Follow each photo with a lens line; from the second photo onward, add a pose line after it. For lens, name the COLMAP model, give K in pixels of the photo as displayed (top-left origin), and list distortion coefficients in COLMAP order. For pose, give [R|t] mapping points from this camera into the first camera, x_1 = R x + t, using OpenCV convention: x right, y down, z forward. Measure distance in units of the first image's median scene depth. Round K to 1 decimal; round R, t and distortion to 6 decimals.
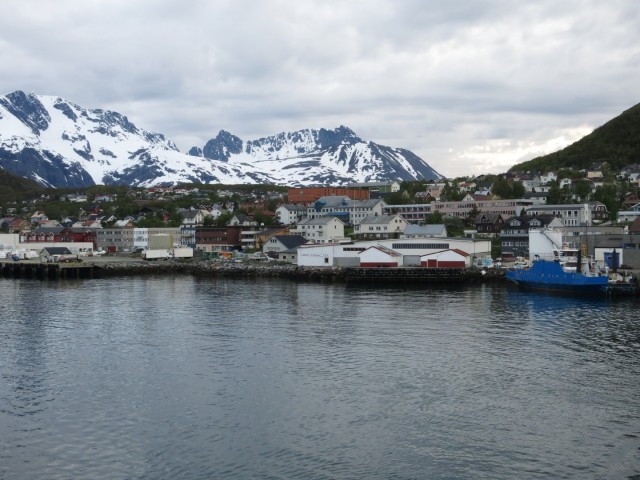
lens RADIAL K [[1164.0, 0, 322.8], [0, 1164.0, 239.5], [0, 0, 1]] dist [-0.063858, 0.000000]
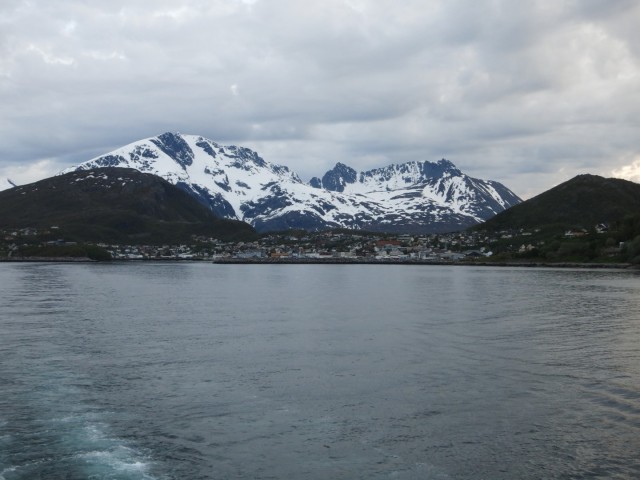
lens RADIAL K [[2095.1, 0, 318.1], [0, 2095.1, 241.6], [0, 0, 1]] dist [0.725421, 0.000000]
pose [[0.996785, 0.000813, -0.080124, 0.063124], [-0.001680, 0.999941, -0.010752, 0.006126], [0.080110, 0.010852, 0.996727, -1.141428]]
